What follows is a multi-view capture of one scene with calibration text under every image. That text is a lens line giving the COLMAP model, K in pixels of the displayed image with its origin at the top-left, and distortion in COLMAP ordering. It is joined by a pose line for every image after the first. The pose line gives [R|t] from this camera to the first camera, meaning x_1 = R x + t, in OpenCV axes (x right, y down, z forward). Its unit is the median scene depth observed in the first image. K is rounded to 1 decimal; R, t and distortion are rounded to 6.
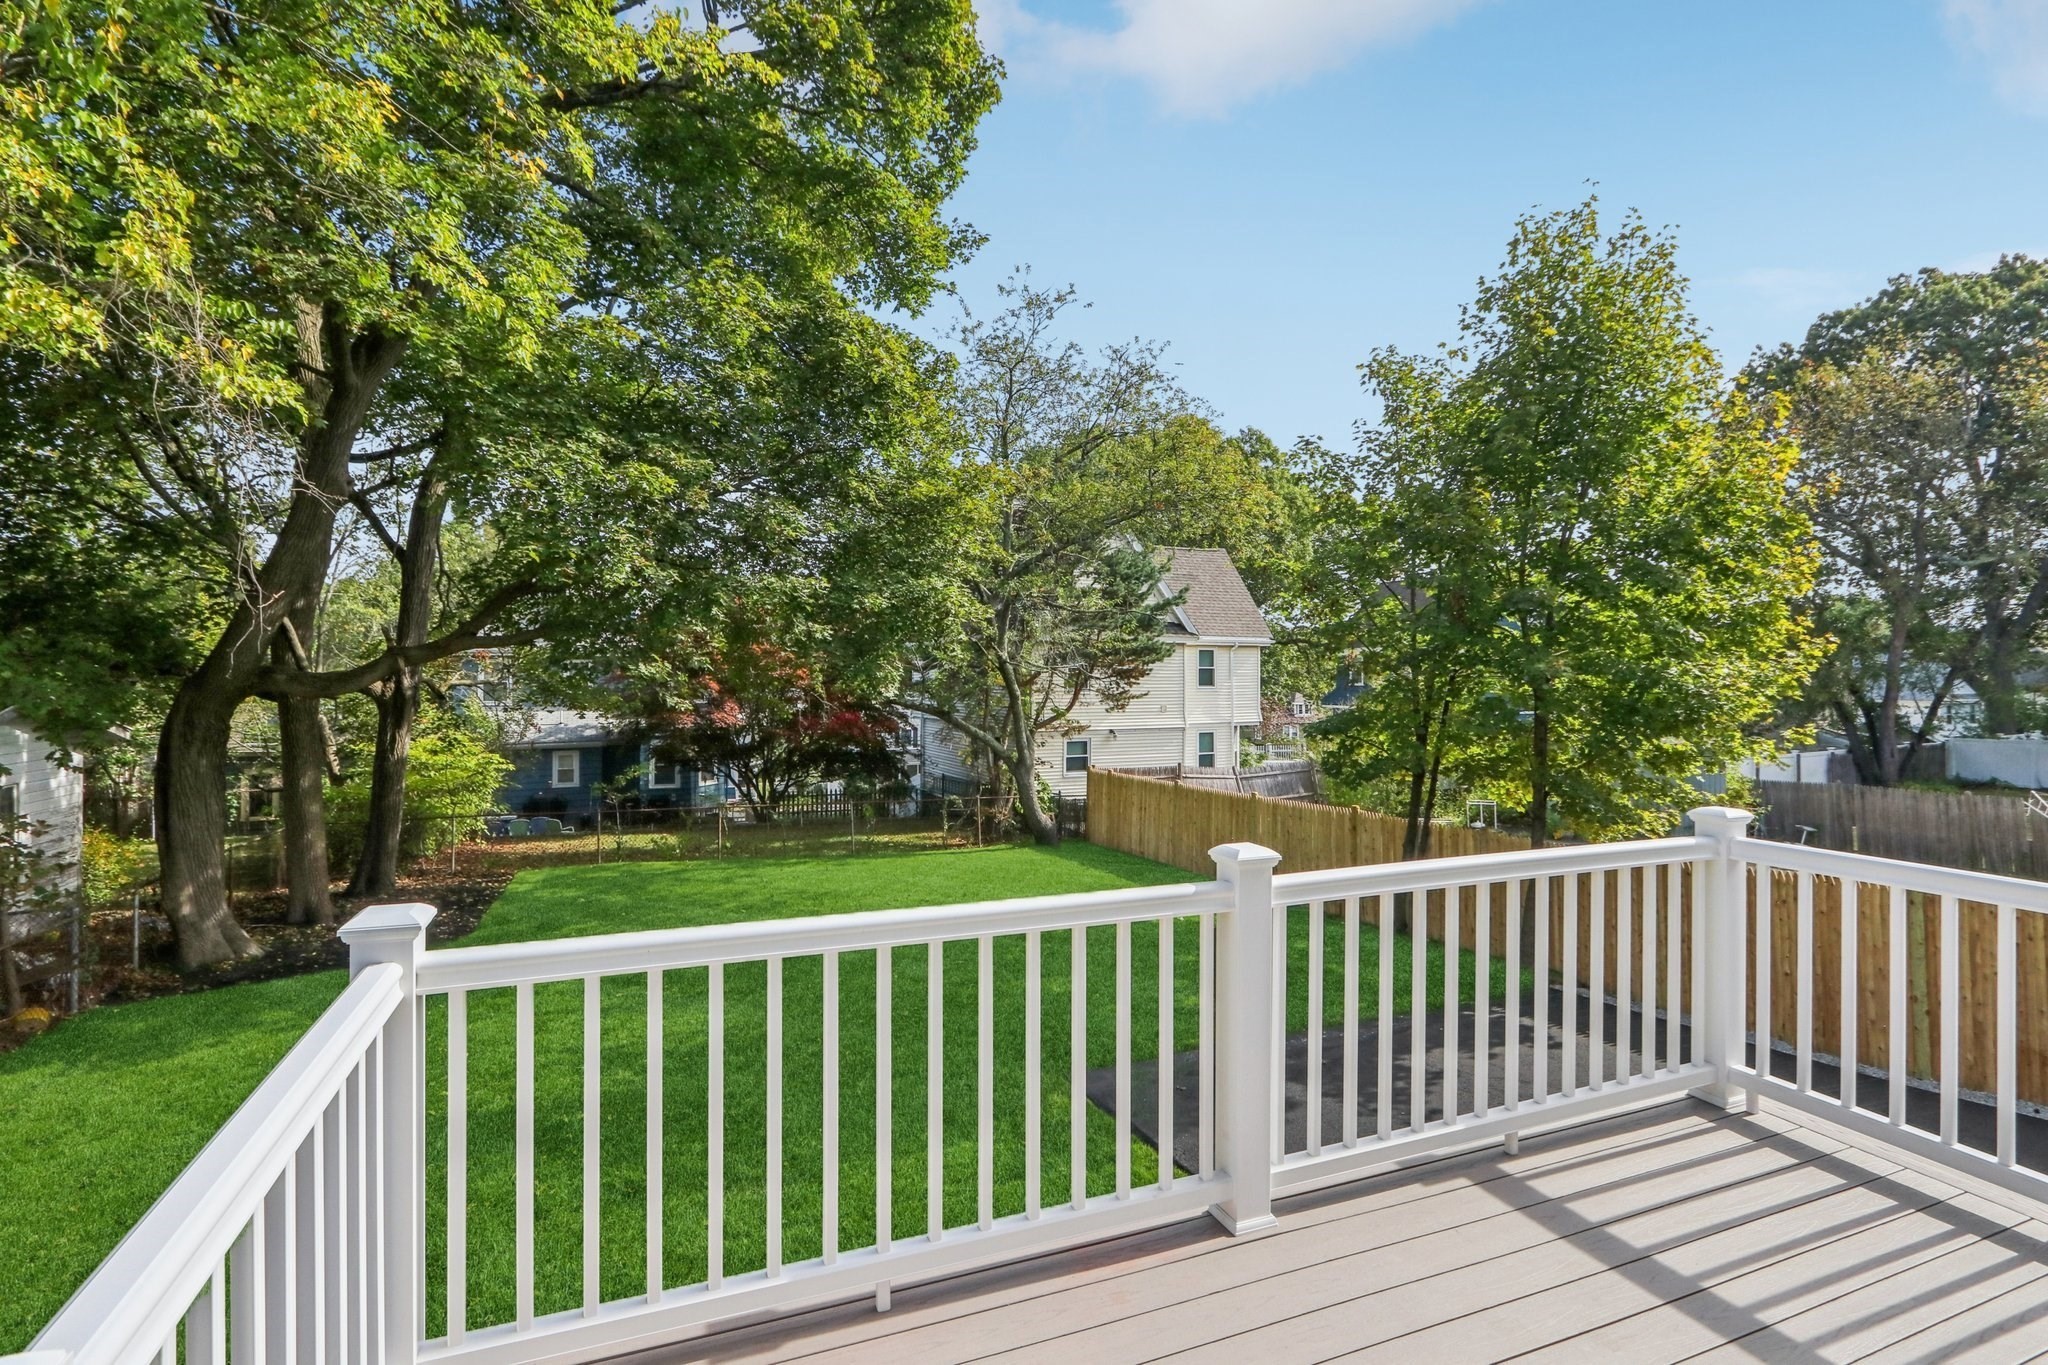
lens RADIAL K [[937.0, 0, 1024.0], [0, 937.0, 682.5], [0, 0, 1]] dist [-0.012985, 0.000944]
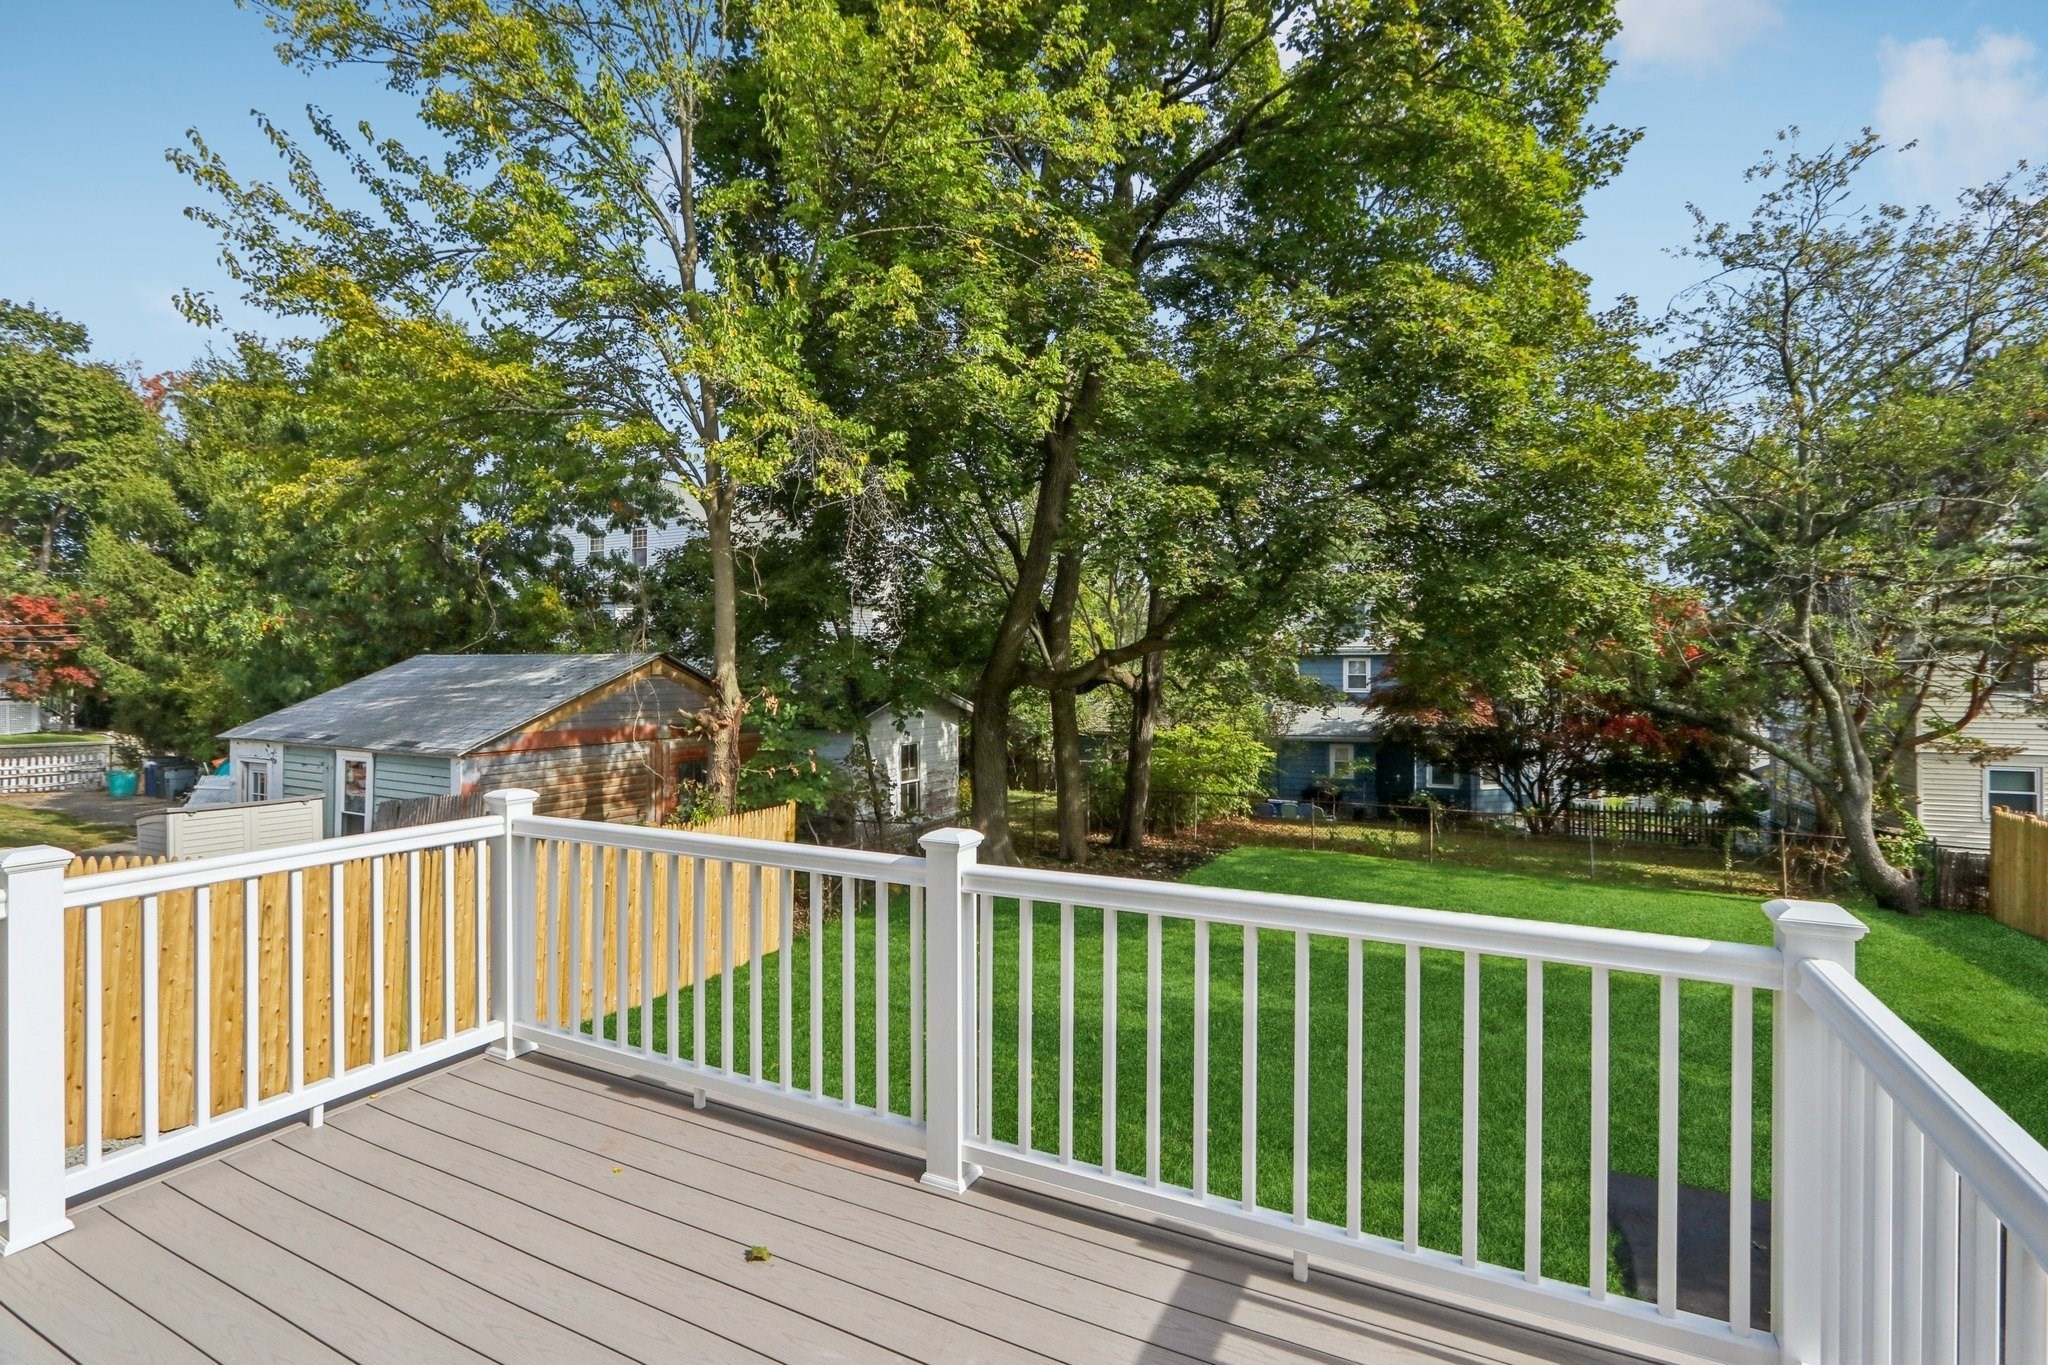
lens RADIAL K [[937.0, 0, 1024.0], [0, 937.0, 682.5], [0, 0, 1]] dist [-0.012985, 0.000944]
pose [[0.672463, 0.007868, -0.740089, 0.200406], [-0.006342, 0.999968, 0.004868, -0.000146], [0.740103, 0.001420, 0.672492, 0.062970]]
